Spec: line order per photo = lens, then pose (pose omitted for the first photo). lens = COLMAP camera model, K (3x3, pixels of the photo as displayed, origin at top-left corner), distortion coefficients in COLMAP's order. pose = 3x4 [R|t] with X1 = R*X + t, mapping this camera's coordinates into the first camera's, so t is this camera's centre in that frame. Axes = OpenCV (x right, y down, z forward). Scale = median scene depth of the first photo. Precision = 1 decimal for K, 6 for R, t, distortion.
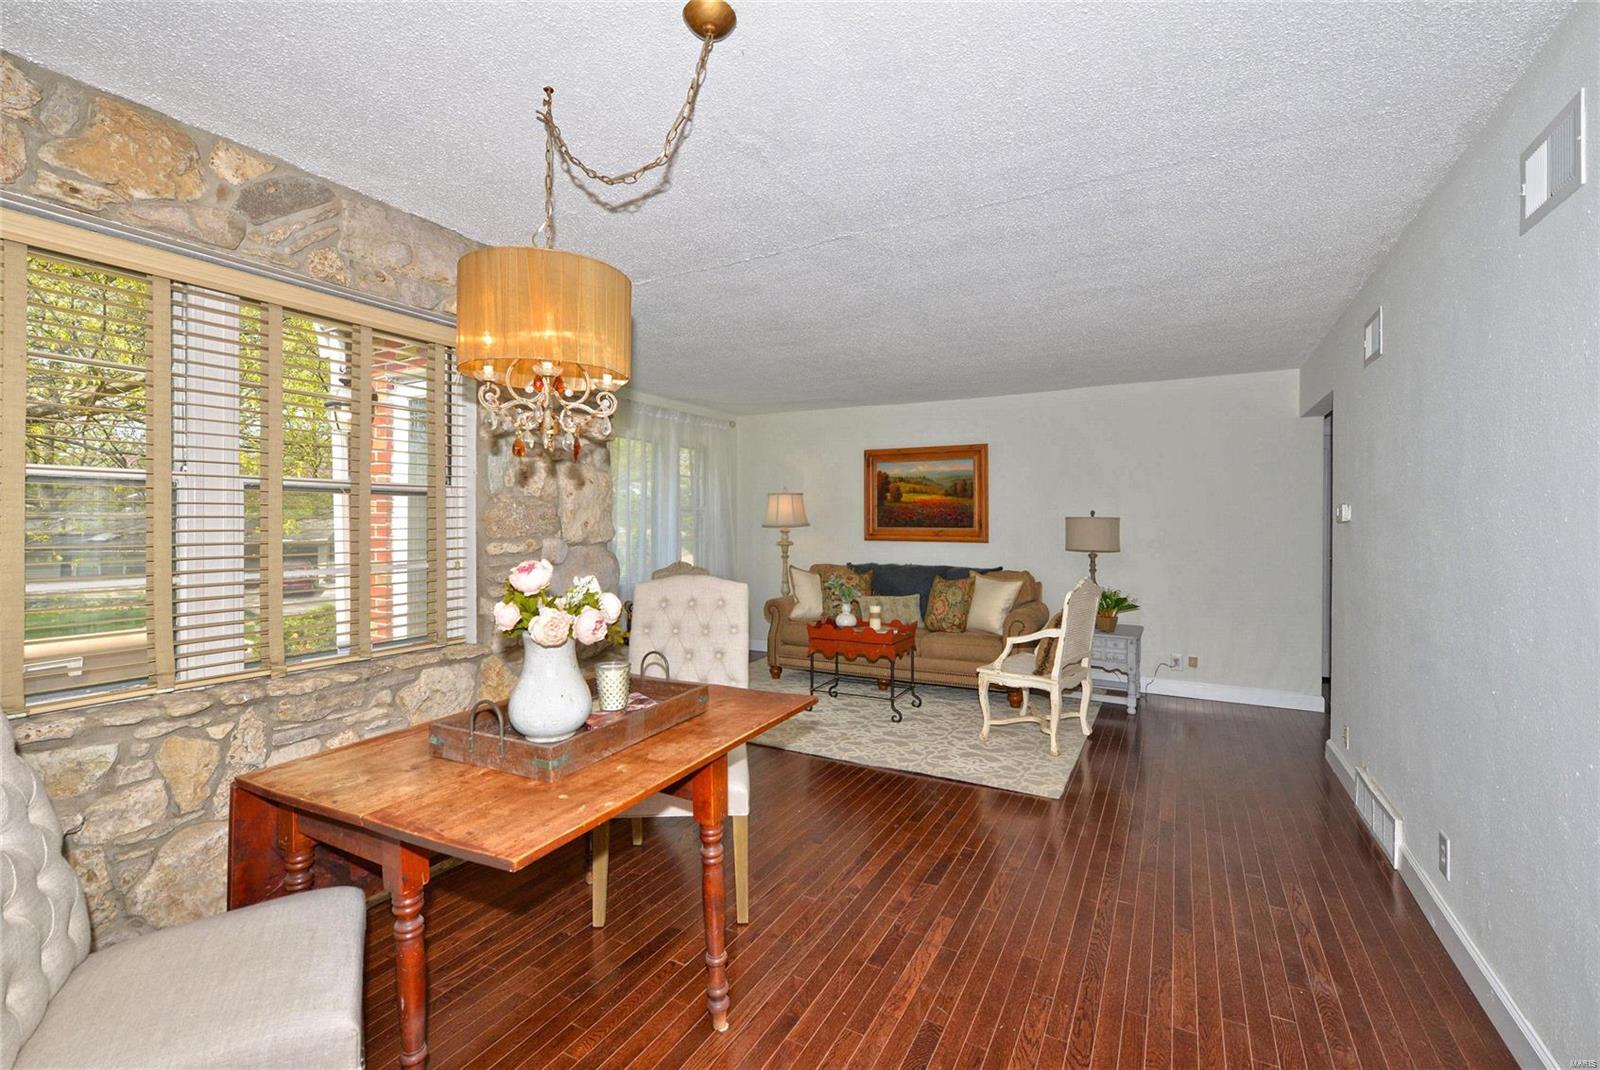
lens RADIAL K [[705.5, 0, 795.3], [0, 705.5, 527.8], [0, 0, 1]] dist [0.001032, 0.000155]
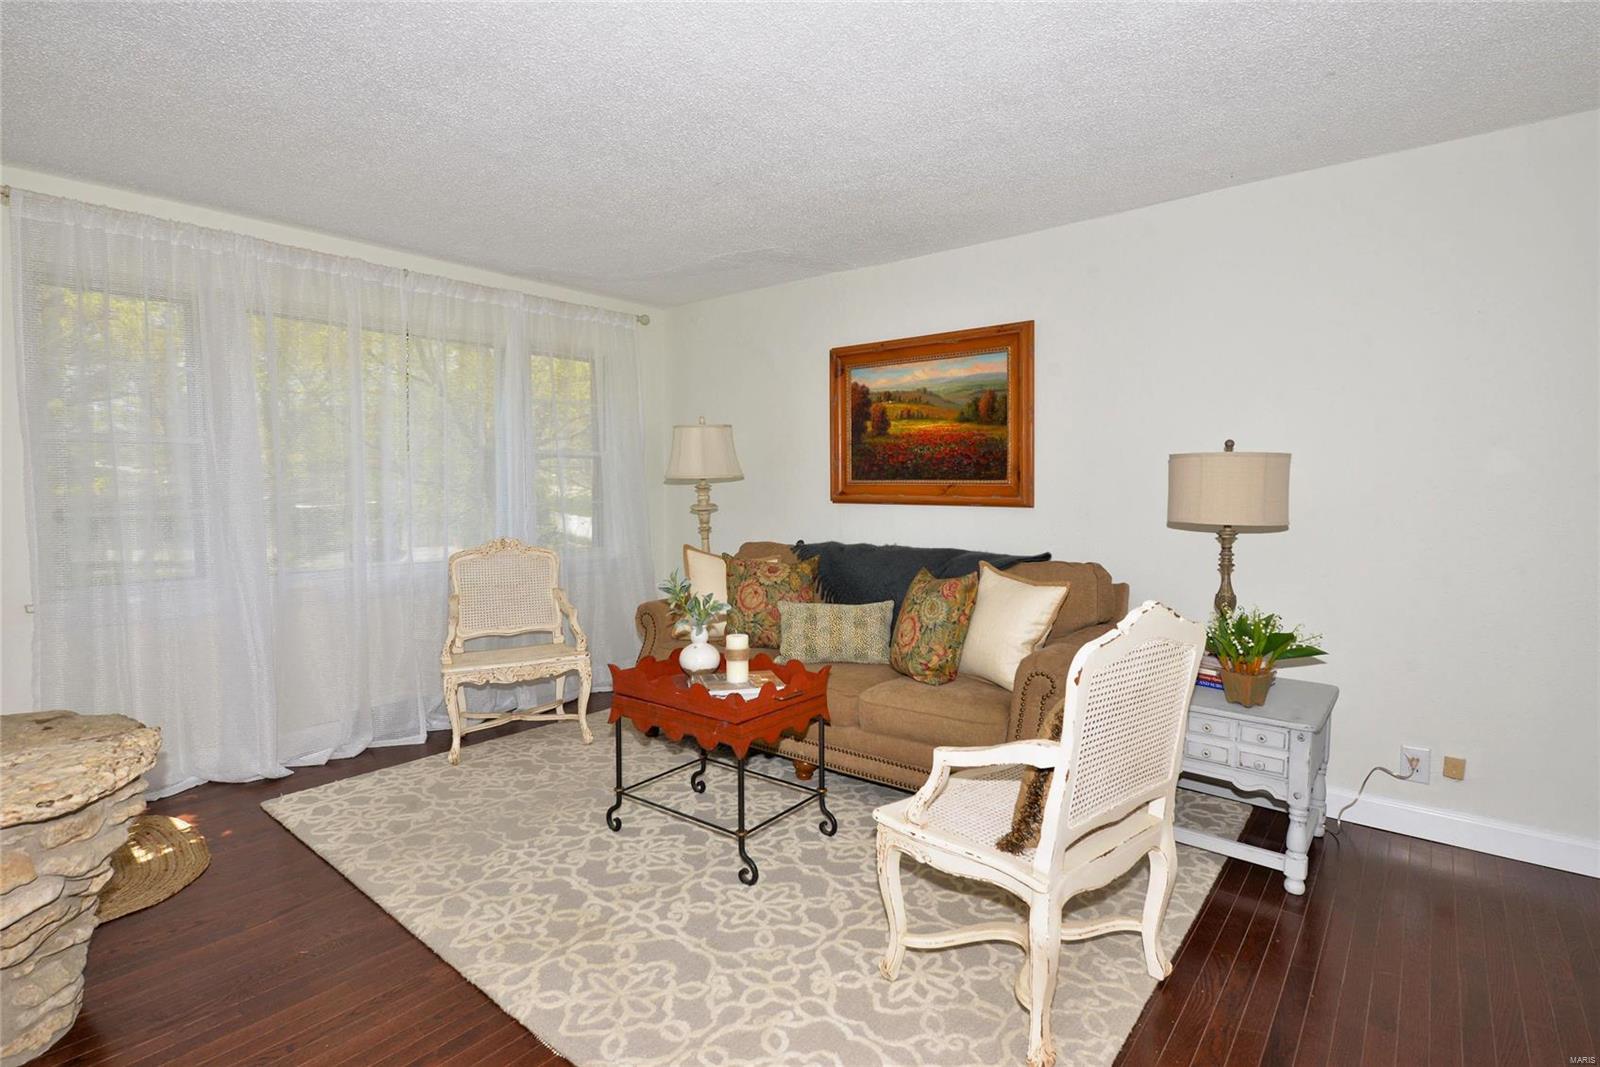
lens RADIAL K [[764.6, 0, 800.0], [0, 764.6, 533.5], [0, 0, 1]] dist [-0.011500, -0.000626]
pose [[0.981085, 0.006083, -0.193483, 0.223875], [0.005637, 0.998185, 0.059962, 0.005753], [0.193497, -0.059918, 0.979270, 0.414327]]
